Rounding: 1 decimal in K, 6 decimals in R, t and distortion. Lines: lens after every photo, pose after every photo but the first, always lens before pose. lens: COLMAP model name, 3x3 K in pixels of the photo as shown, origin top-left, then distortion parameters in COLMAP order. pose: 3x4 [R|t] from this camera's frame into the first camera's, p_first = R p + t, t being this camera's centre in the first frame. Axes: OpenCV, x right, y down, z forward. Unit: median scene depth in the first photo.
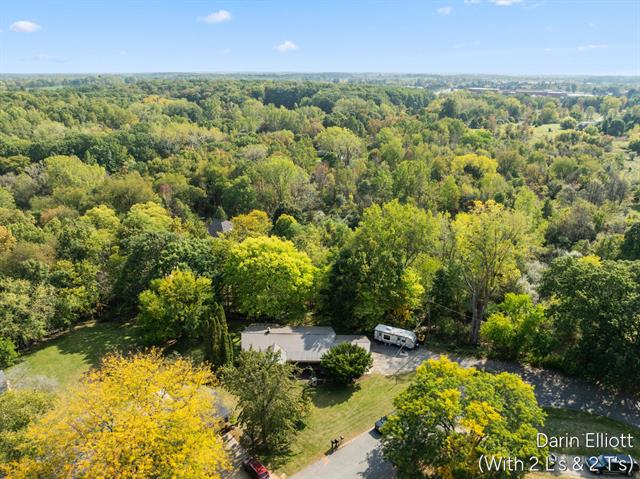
lens RADIAL K [[452.5, 0, 316.8], [0, 452.5, 237.4], [0, 0, 1]] dist [-0.050135, 0.019150]
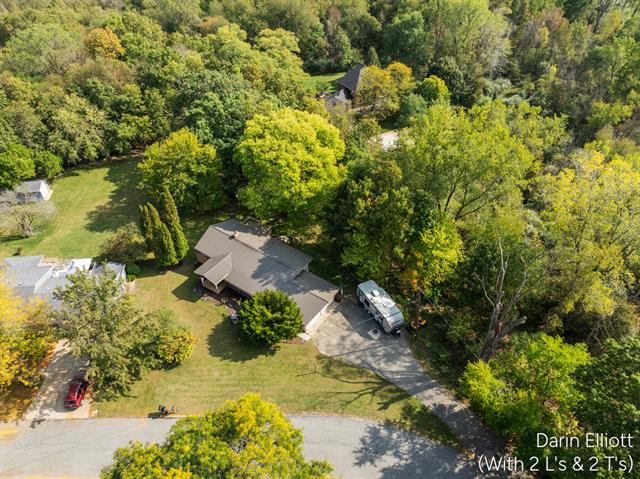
lens RADIAL K [[452.7, 0, 320.1], [0, 452.7, 237.4], [0, 0, 1]] dist [-0.040770, -0.000811]
pose [[0.826055, 0.370368, -0.424807, 0.323227], [-0.192118, 0.893655, 0.405551, -0.132326], [0.529834, -0.253394, 0.809362, 0.364603]]
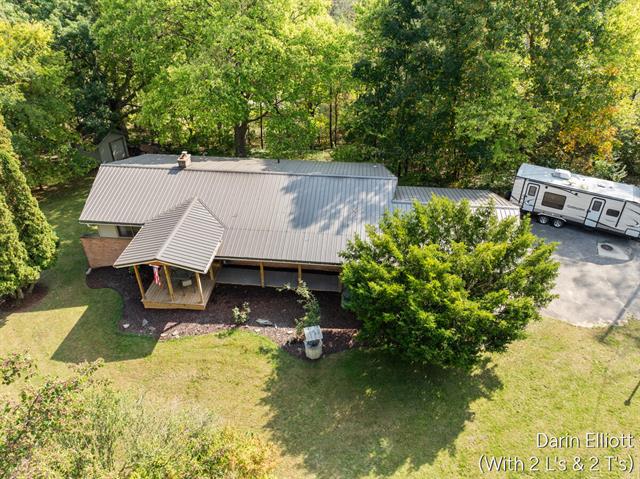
lens RADIAL K [[452.7, 0, 319.4], [0, 452.7, 239.1], [0, 0, 1]] dist [-0.040770, -0.000811]
pose [[0.996811, 0.043753, -0.066736, 0.009528], [-0.026817, 0.971320, 0.236257, 0.159379], [0.075159, -0.233714, 0.969396, 0.602349]]
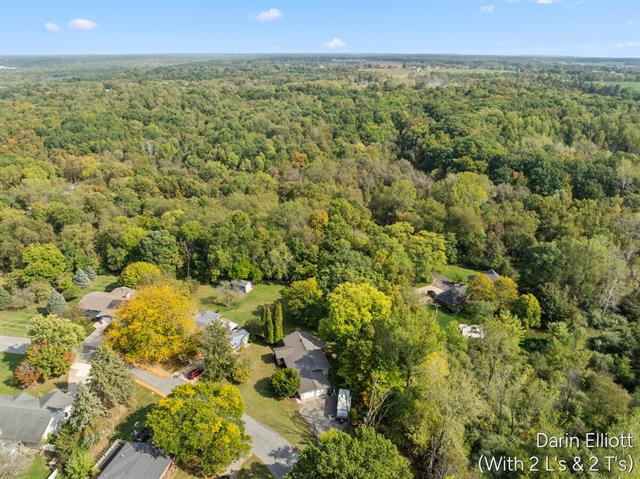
lens RADIAL K [[452.7, 0, 318.1], [0, 452.7, 243.2], [0, 0, 1]] dist [-0.040770, -0.000811]
pose [[0.333341, 0.366670, -0.868583, 0.938082], [-0.325784, 0.909322, 0.258839, -0.416570], [0.884731, 0.196689, 0.422570, 0.314363]]
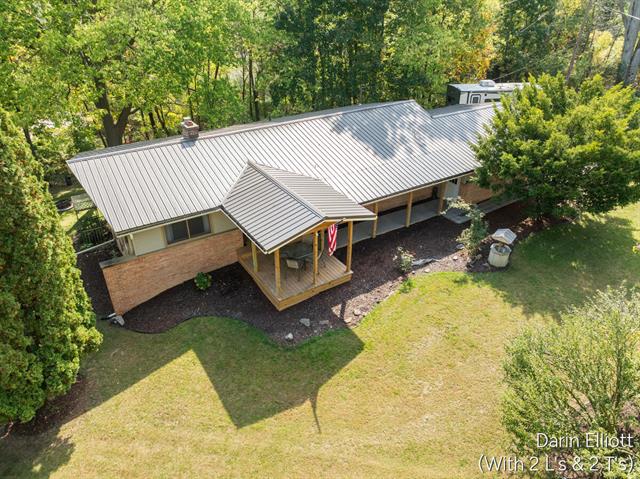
lens RADIAL K [[452.7, 0, 320.5], [0, 452.7, 239.4], [0, 0, 1]] dist [-0.040770, -0.000811]
pose [[0.836925, -0.285956, 0.466675, -0.152126], [0.191995, 0.951865, 0.238937, 0.190062], [-0.512537, -0.110373, 0.851542, 0.667945]]
